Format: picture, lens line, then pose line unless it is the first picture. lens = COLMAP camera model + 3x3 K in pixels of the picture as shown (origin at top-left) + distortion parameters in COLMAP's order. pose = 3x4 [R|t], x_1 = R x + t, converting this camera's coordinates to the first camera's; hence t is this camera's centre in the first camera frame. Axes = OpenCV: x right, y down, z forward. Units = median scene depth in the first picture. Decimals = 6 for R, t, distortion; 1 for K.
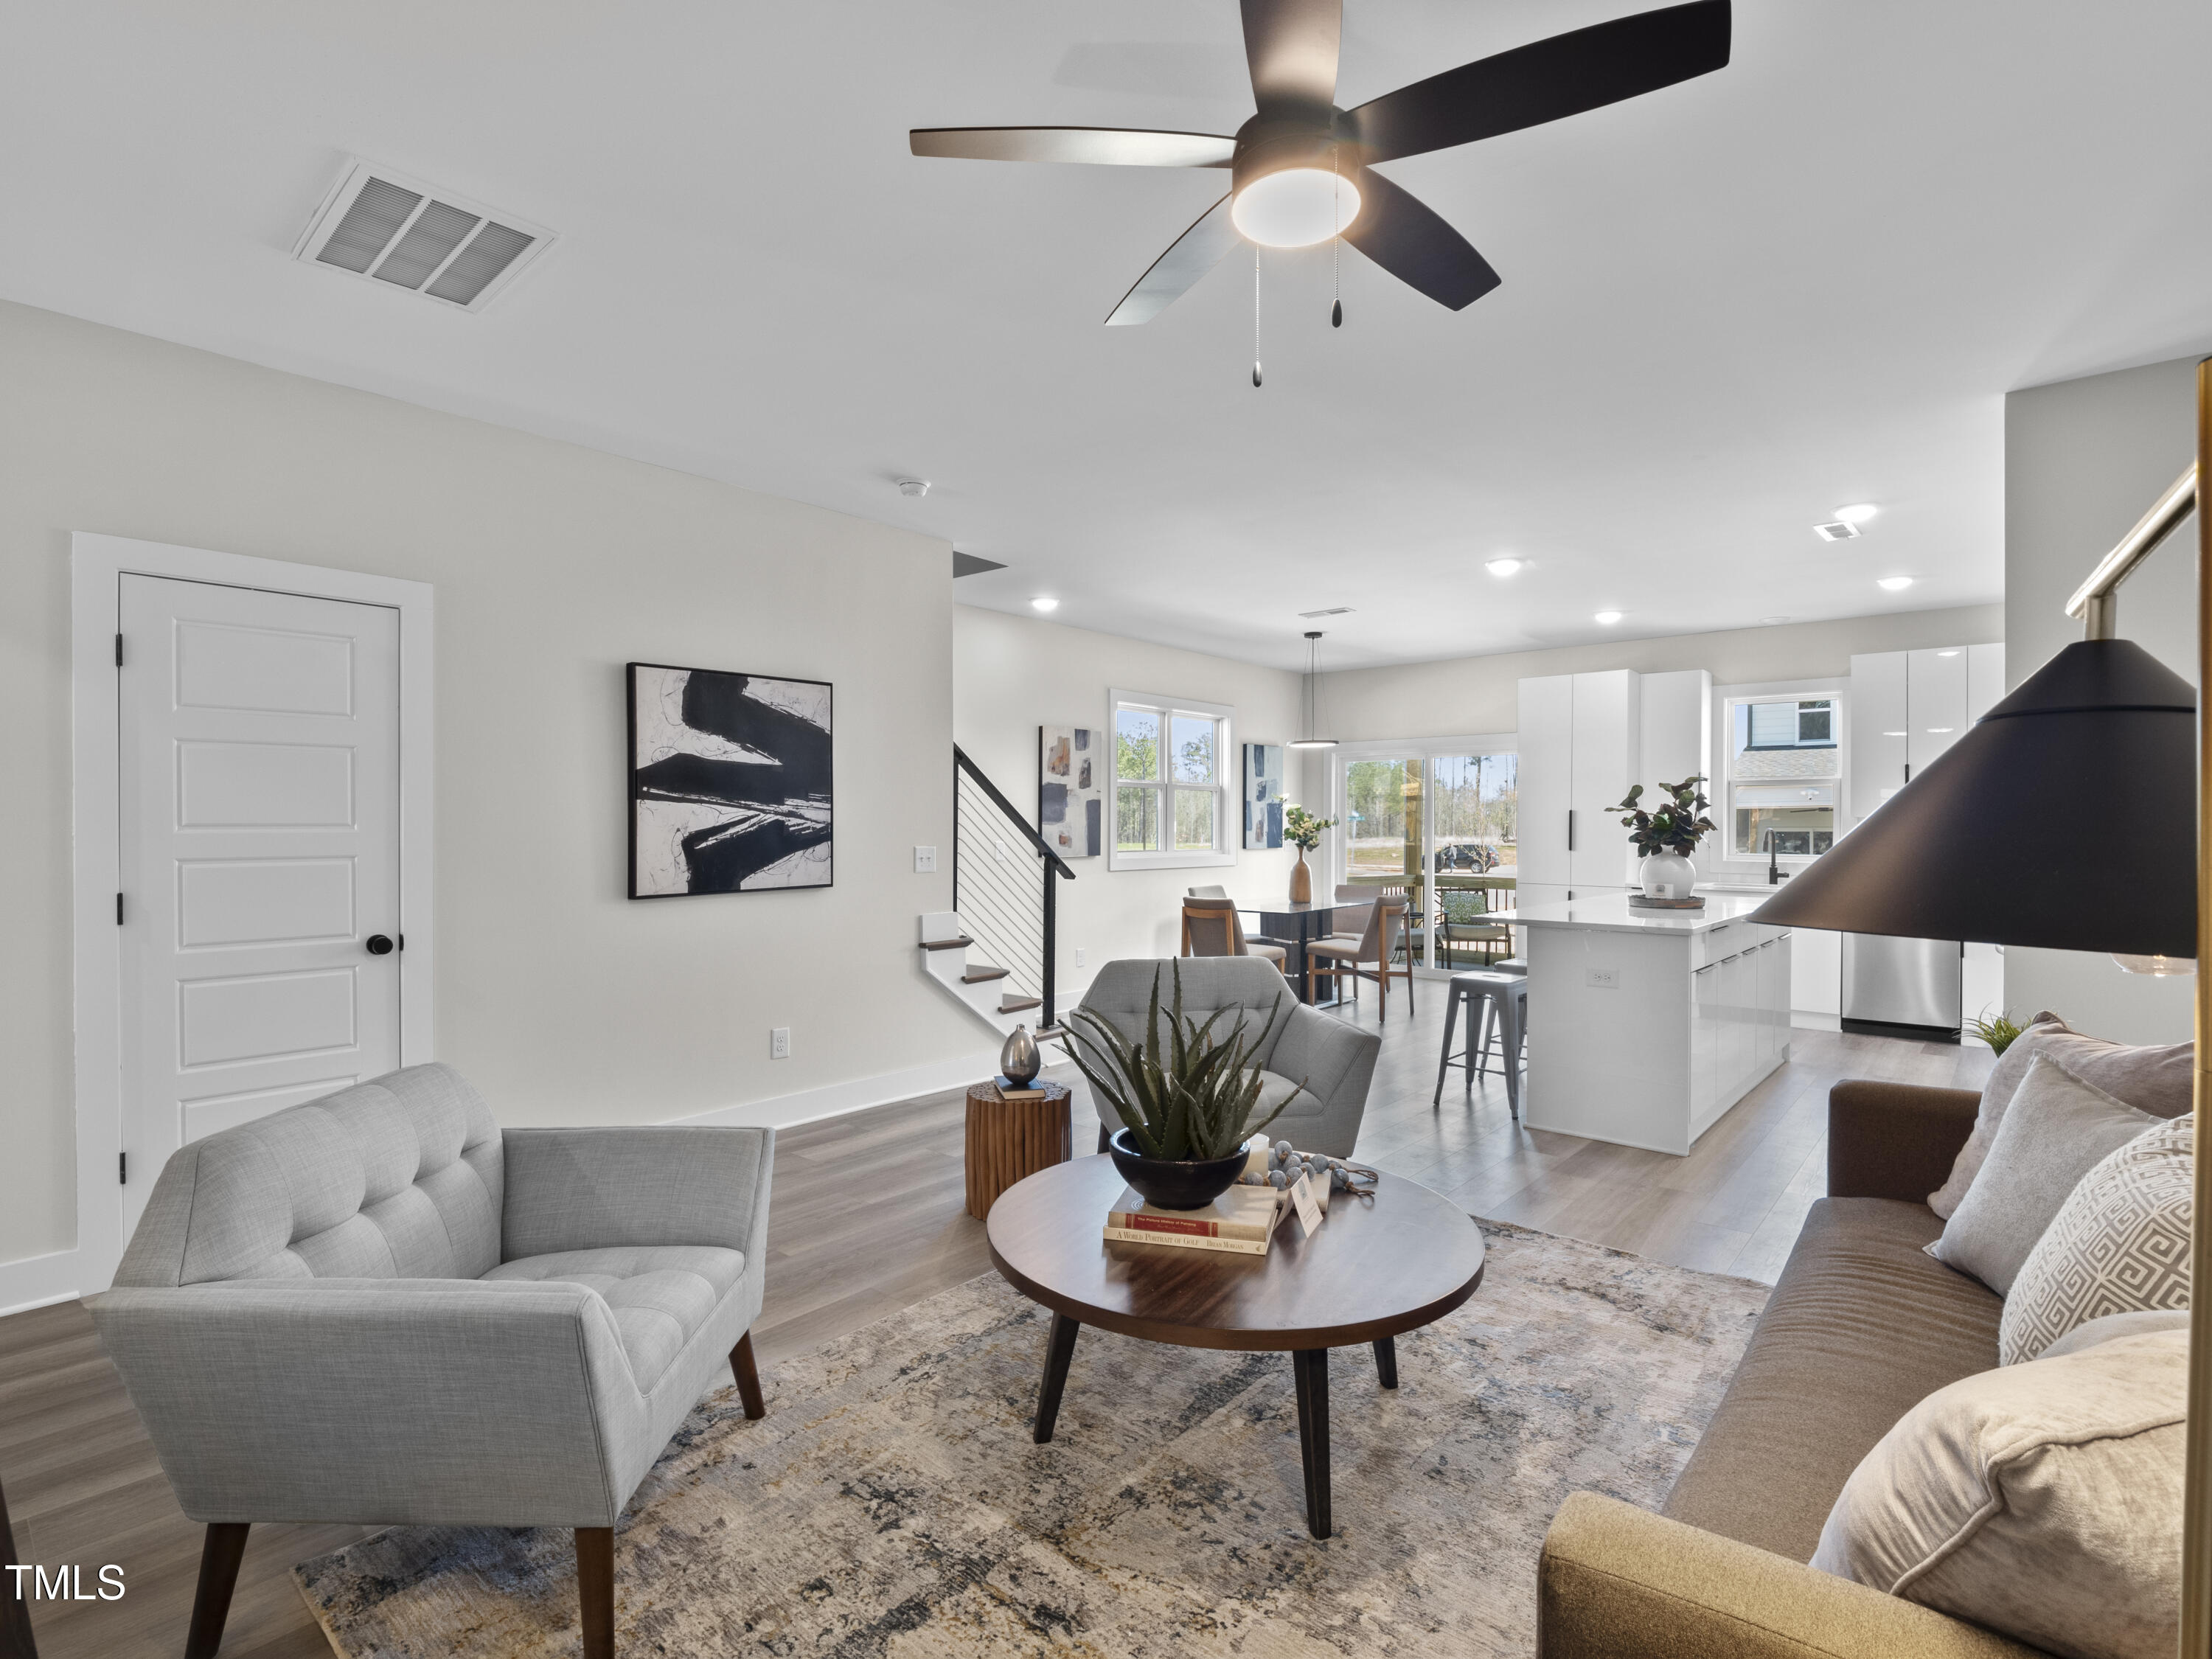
lens RADIAL K [[1085.2, 0, 1094.4], [0, 1085.2, 833.2], [0, 0, 1]] dist [-0.004054, -0.005655]
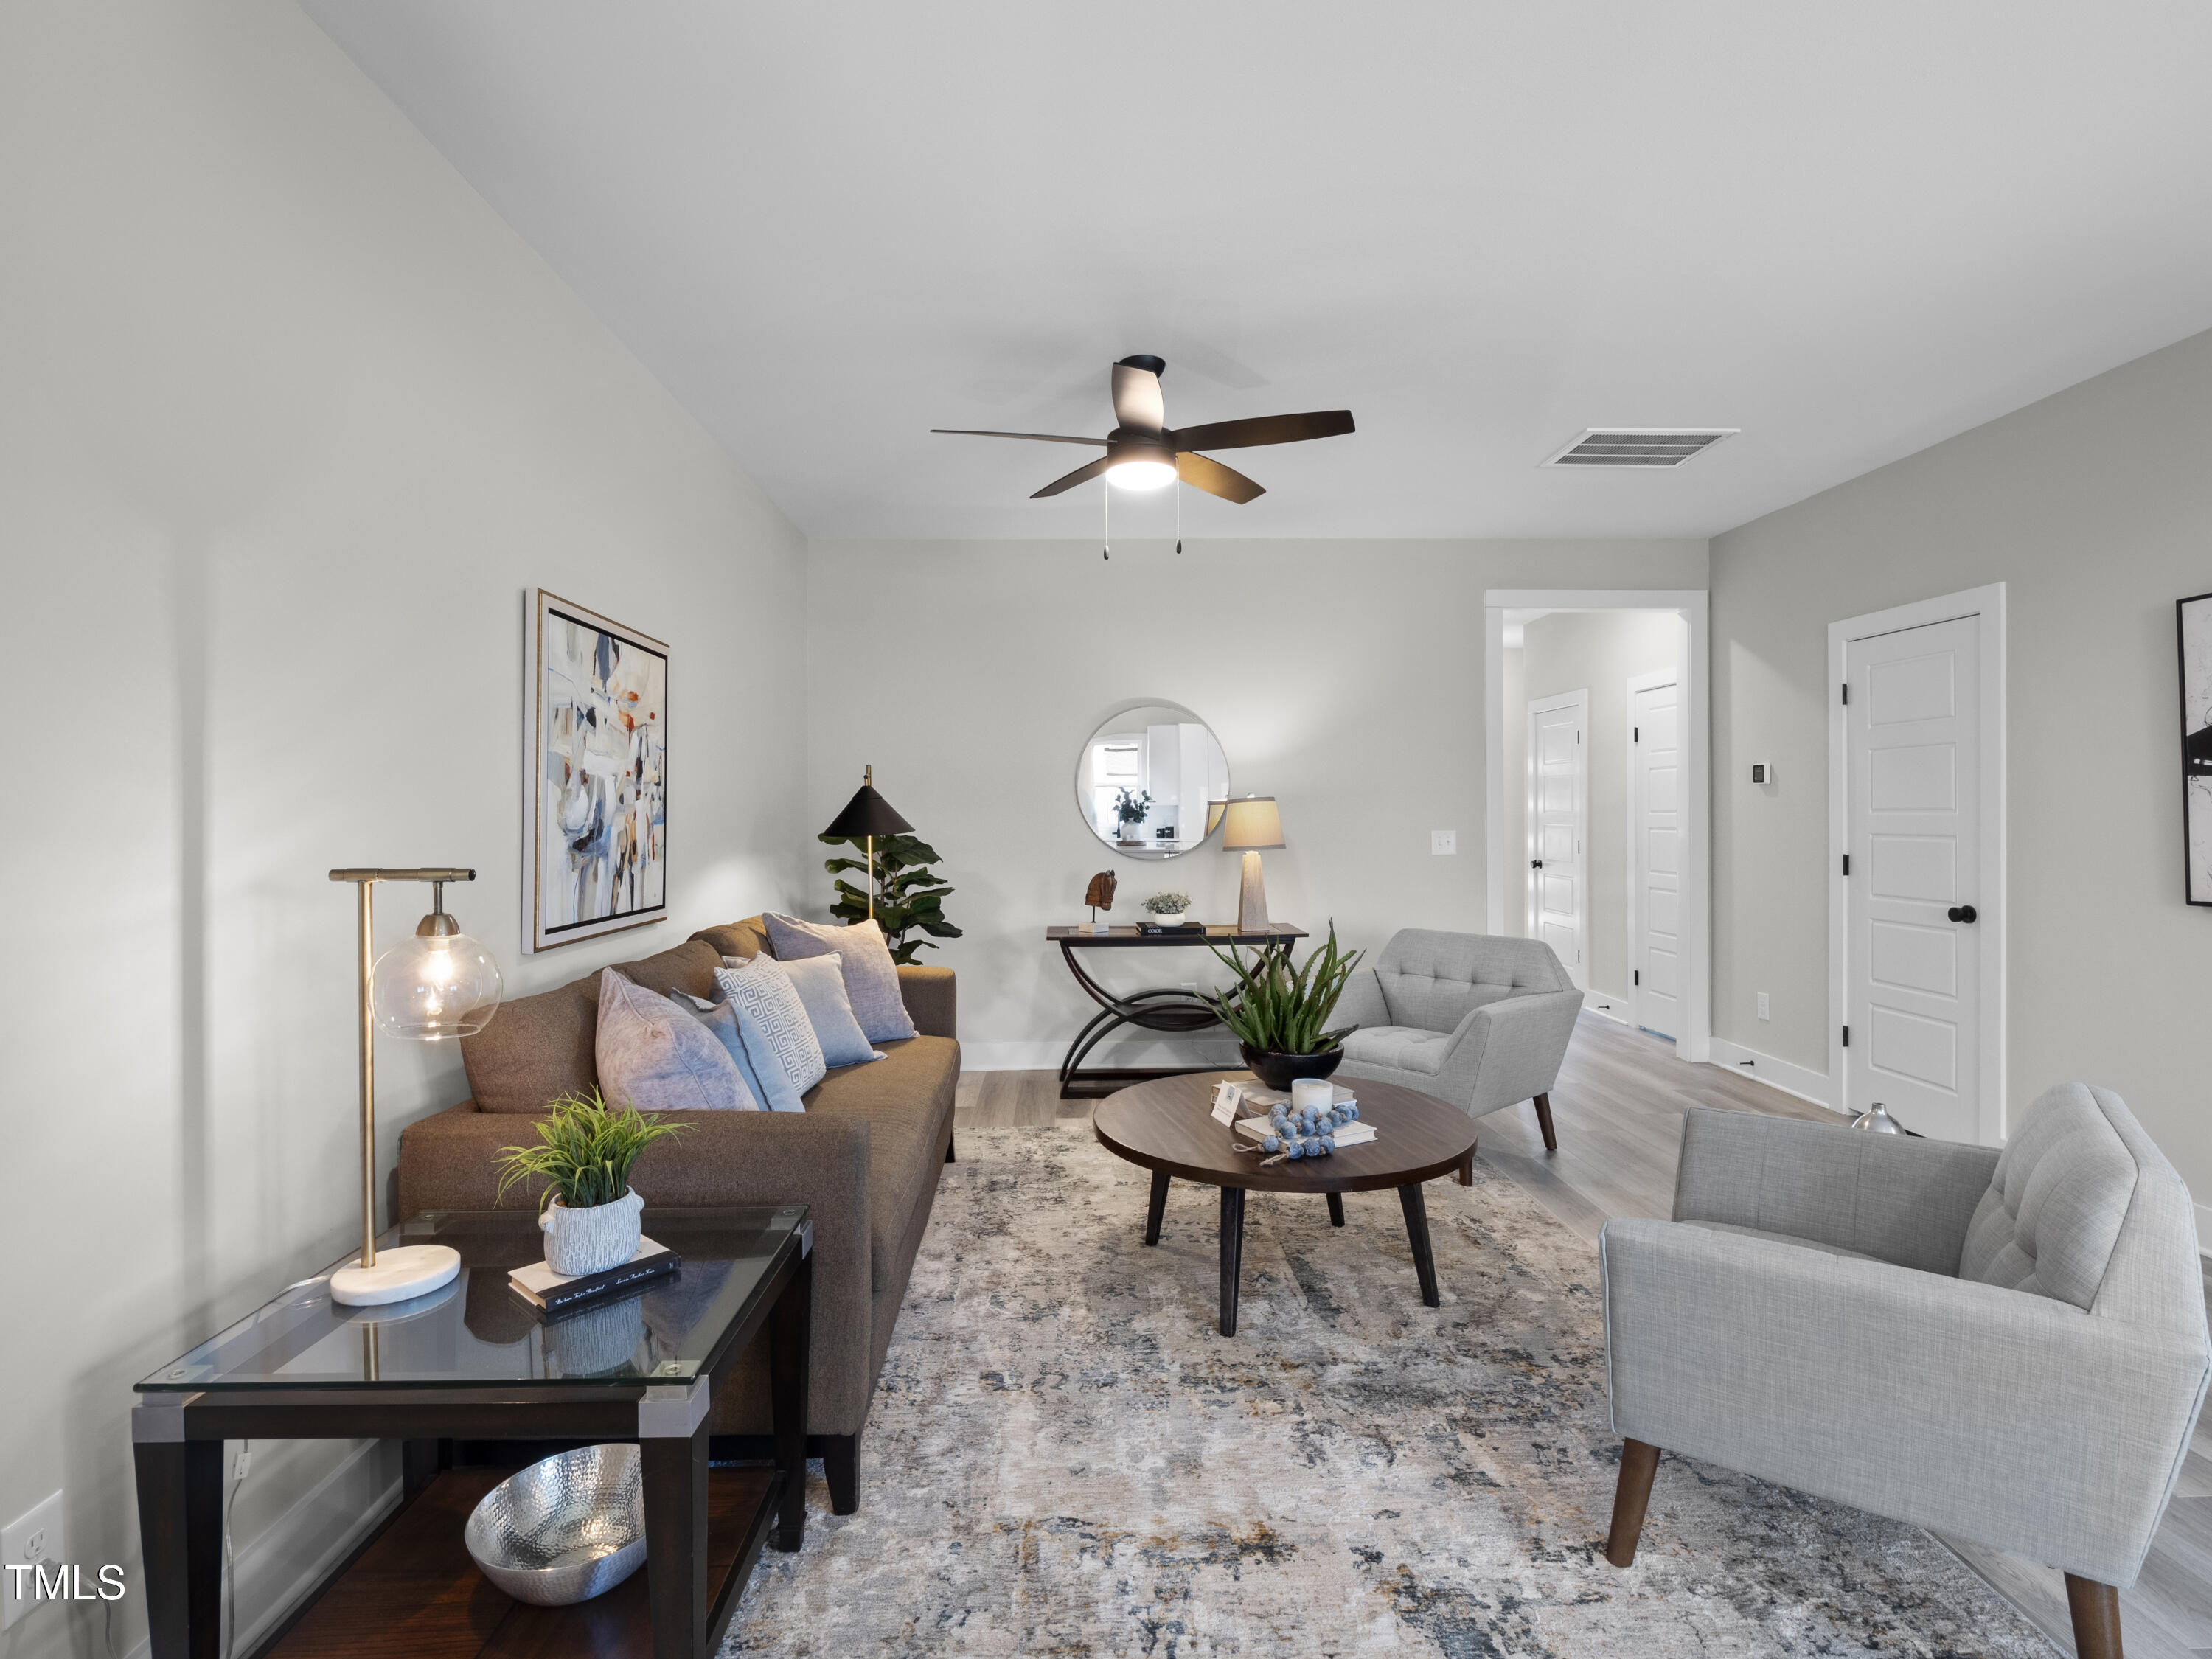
lens RADIAL K [[1085.2, 0, 1095.6], [0, 1085.2, 839.0], [0, 0, 1]] dist [-0.004054, -0.005655]
pose [[-0.742535, 0.018842, -0.669543, 0.353921], [-0.000982, 0.999573, 0.029220, -0.003878], [0.669807, 0.022354, -0.742199, 0.546979]]
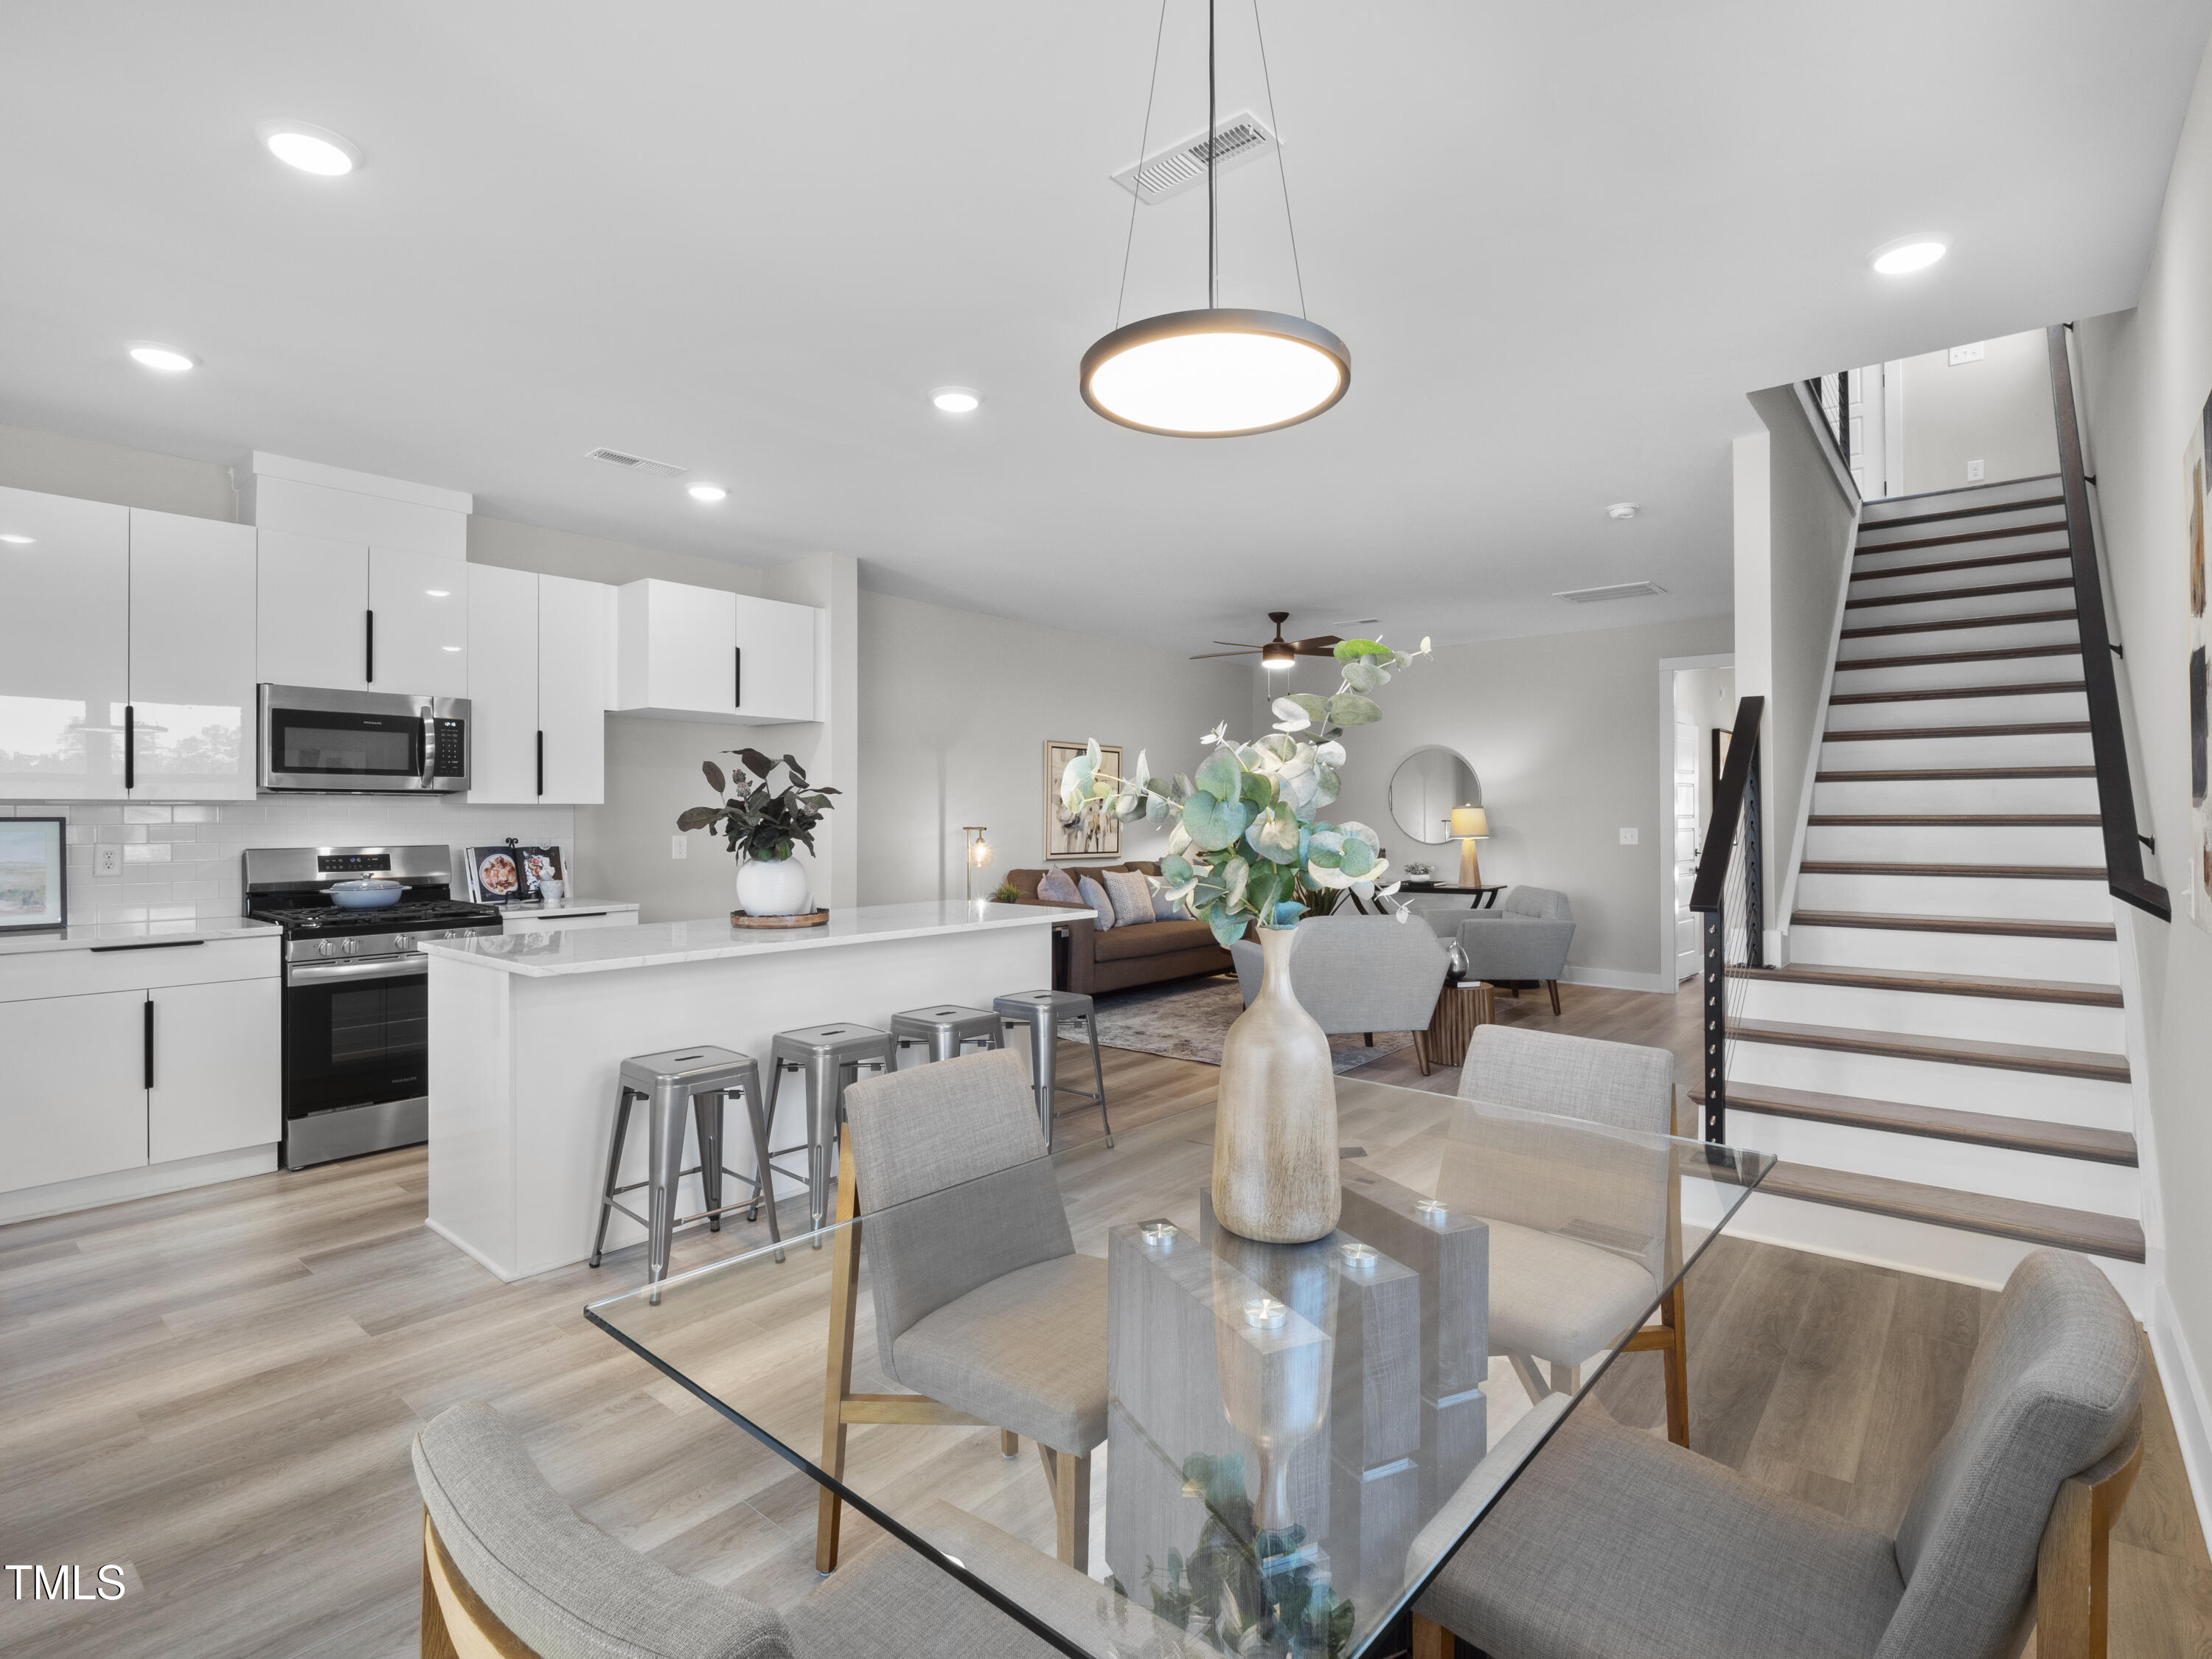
lens RADIAL K [[1085.2, 0, 1085.5], [0, 1085.2, 795.0], [0, 0, 1]] dist [-0.004054, -0.005655]
pose [[-0.999867, 0.000721, -0.016319, 0.233376], [0.000931, 0.999917, -0.012854, -0.007197], [0.016309, -0.012868, -0.999784, 1.227333]]
